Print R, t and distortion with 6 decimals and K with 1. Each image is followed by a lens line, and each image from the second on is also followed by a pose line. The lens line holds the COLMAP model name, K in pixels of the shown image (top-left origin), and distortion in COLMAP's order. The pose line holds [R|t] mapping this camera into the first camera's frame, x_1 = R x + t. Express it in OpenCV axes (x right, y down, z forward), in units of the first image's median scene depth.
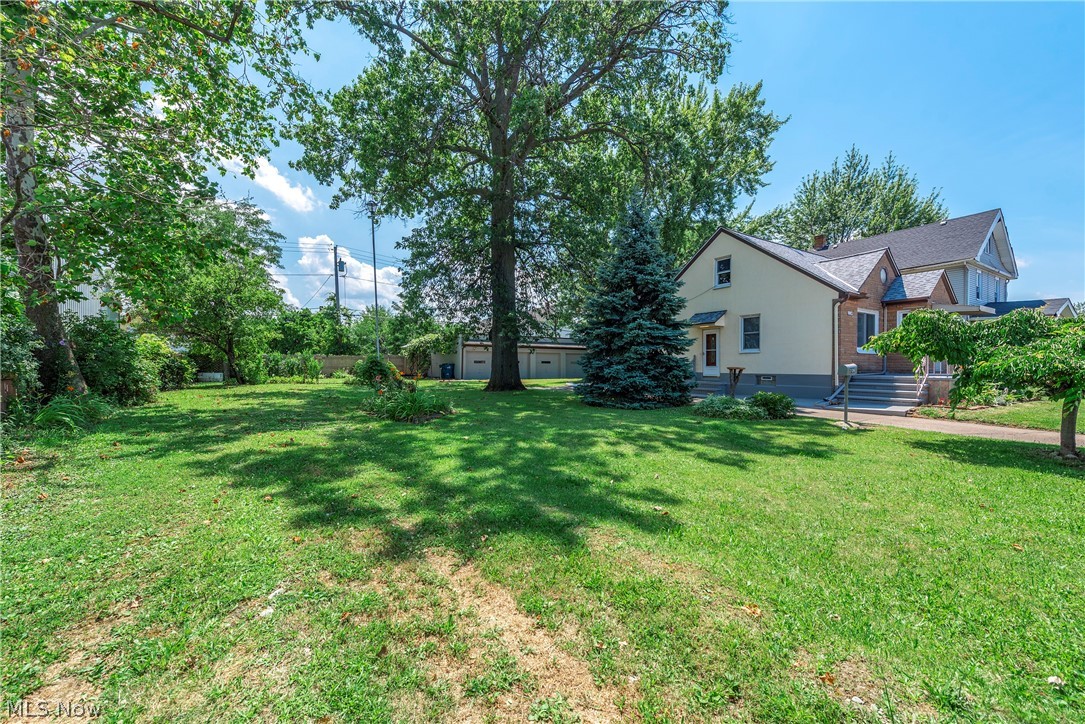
lens RADIAL K [[423.3, 0, 542.2], [0, 423.3, 364.2], [0, 0, 1]] dist [0.001103, -0.000190]
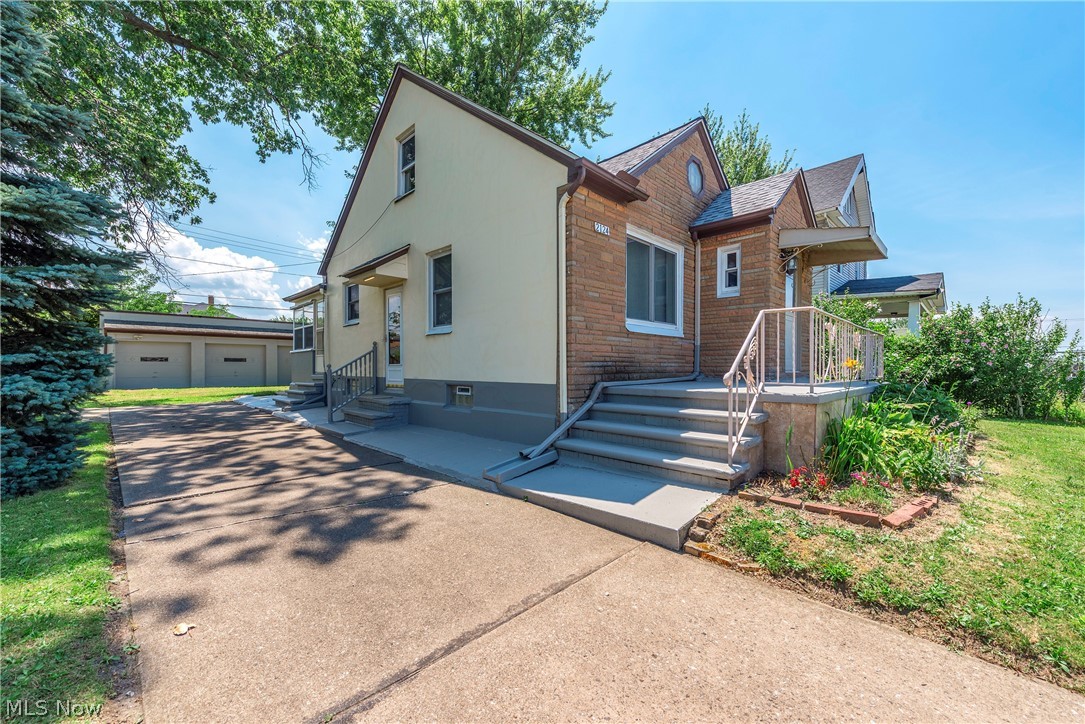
lens RADIAL K [[423.3, 0, 543.6], [0, 423.3, 366.0], [0, 0, 1]] dist [0.001103, -0.000190]
pose [[0.976026, 0.000313, 0.217655, 0.527600], [-0.000235, 1.000000, -0.000384, 0.007338], [-0.217655, 0.000324, 0.976026, 0.560965]]
